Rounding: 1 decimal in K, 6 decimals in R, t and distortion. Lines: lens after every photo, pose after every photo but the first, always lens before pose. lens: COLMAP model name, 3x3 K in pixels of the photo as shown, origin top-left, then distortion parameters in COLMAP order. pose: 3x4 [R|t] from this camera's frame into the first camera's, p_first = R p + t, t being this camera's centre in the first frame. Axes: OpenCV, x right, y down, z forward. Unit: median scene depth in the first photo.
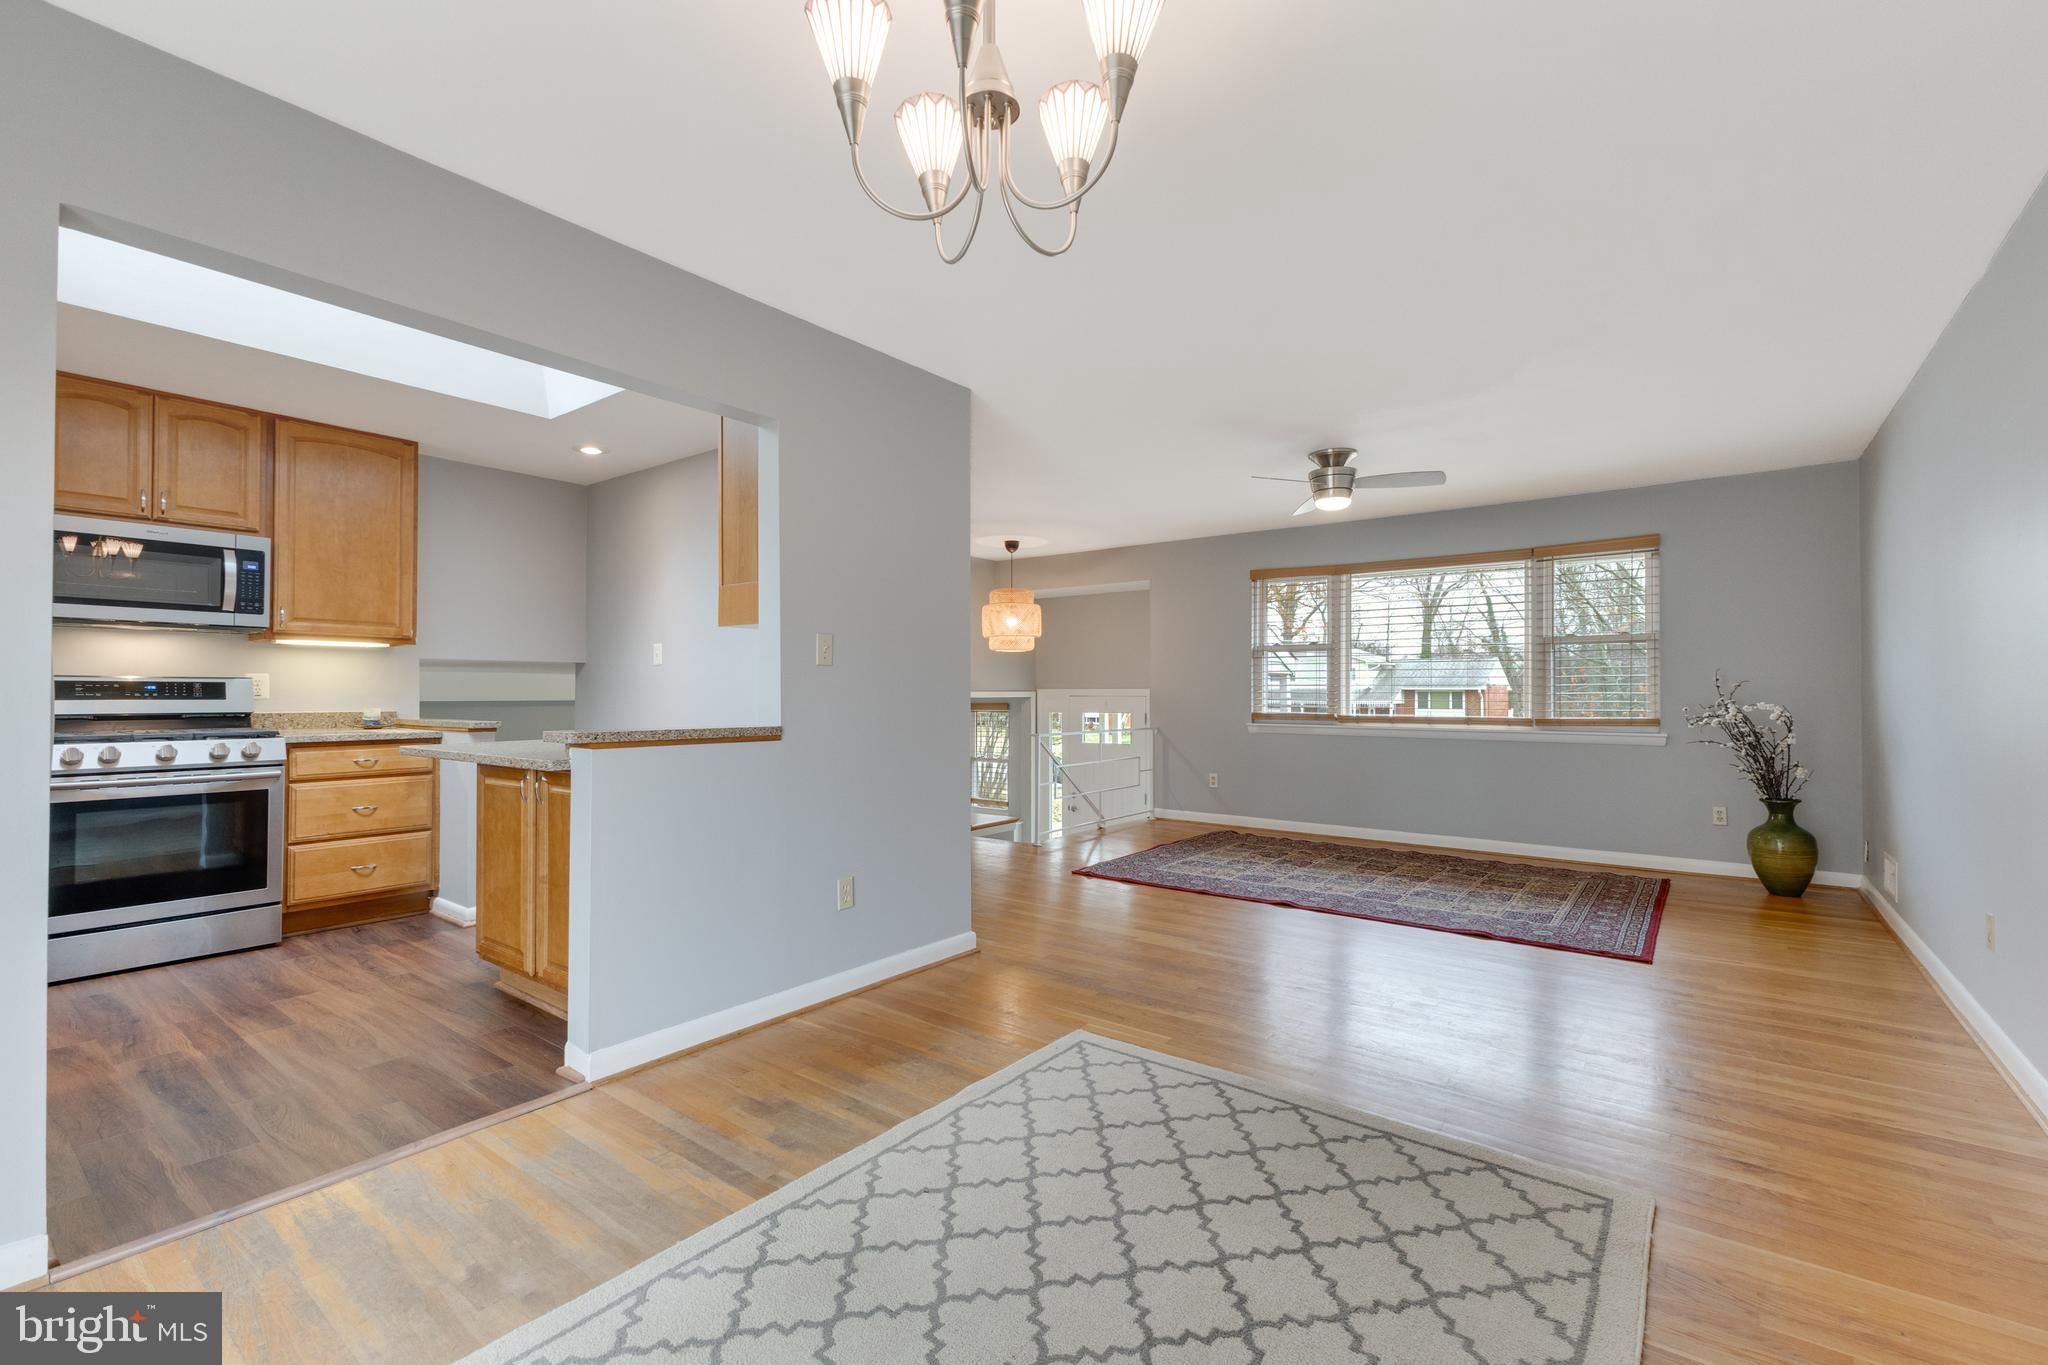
lens RADIAL K [[881.6, 0, 1024.0], [0, 881.6, 682.5], [0, 0, 1]] dist [0.022820, -0.008816]
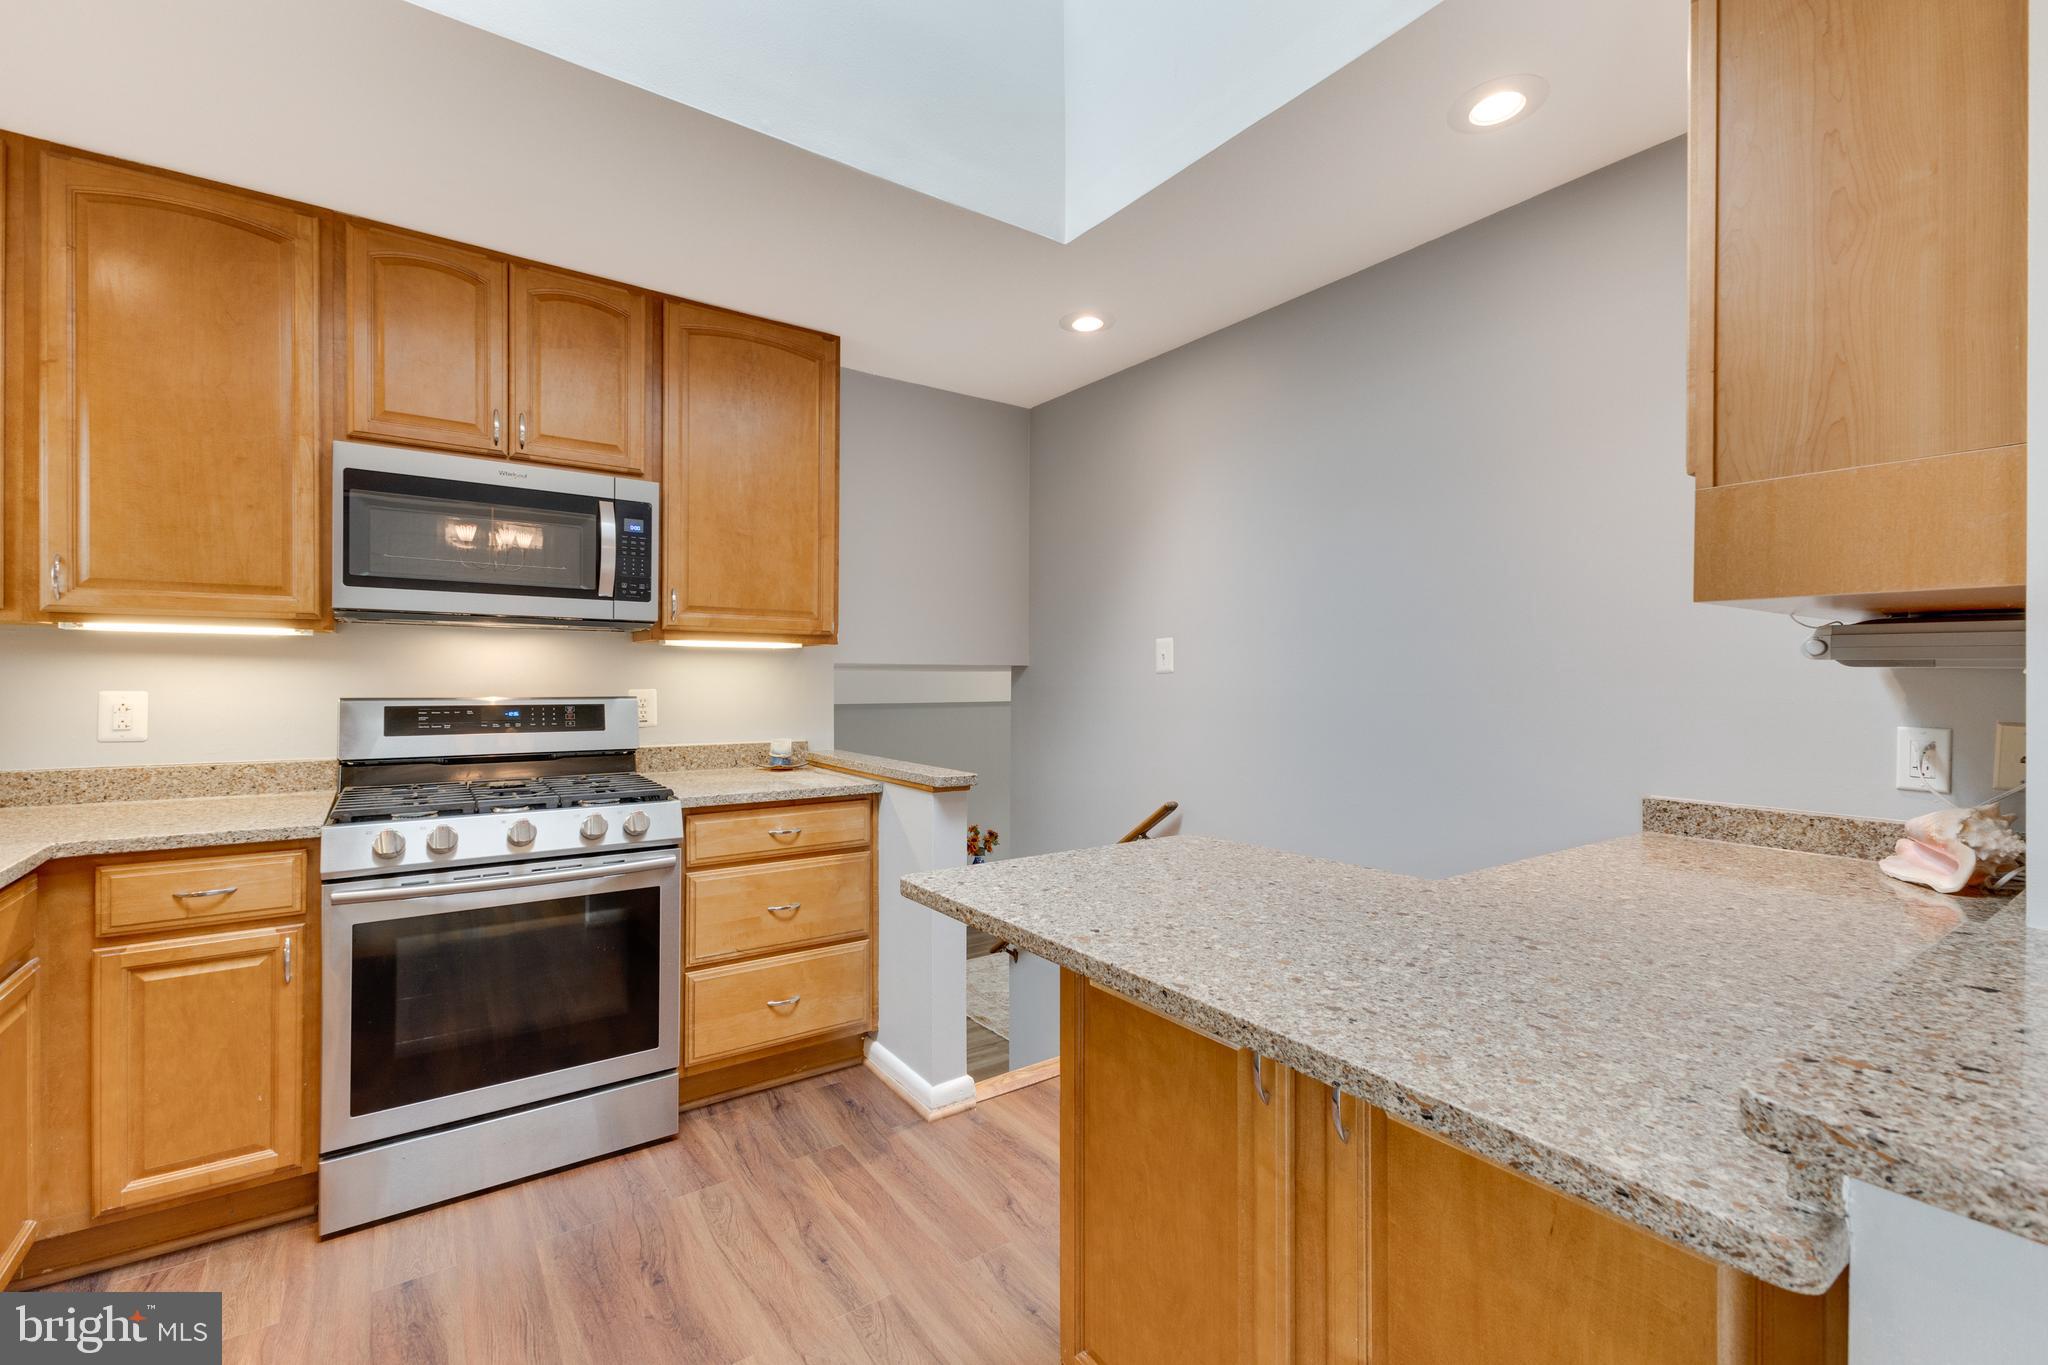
lens RADIAL K [[875.2, 0, 1019.7], [0, 875.2, 683.5], [0, 0, 1]] dist [0.005360, -0.000754]
pose [[0.955280, 0.008420, -0.295583, -0.414862], [-0.002482, 0.999788, 0.020458, -0.031137], [0.295692, -0.018809, 0.955098, 0.478805]]
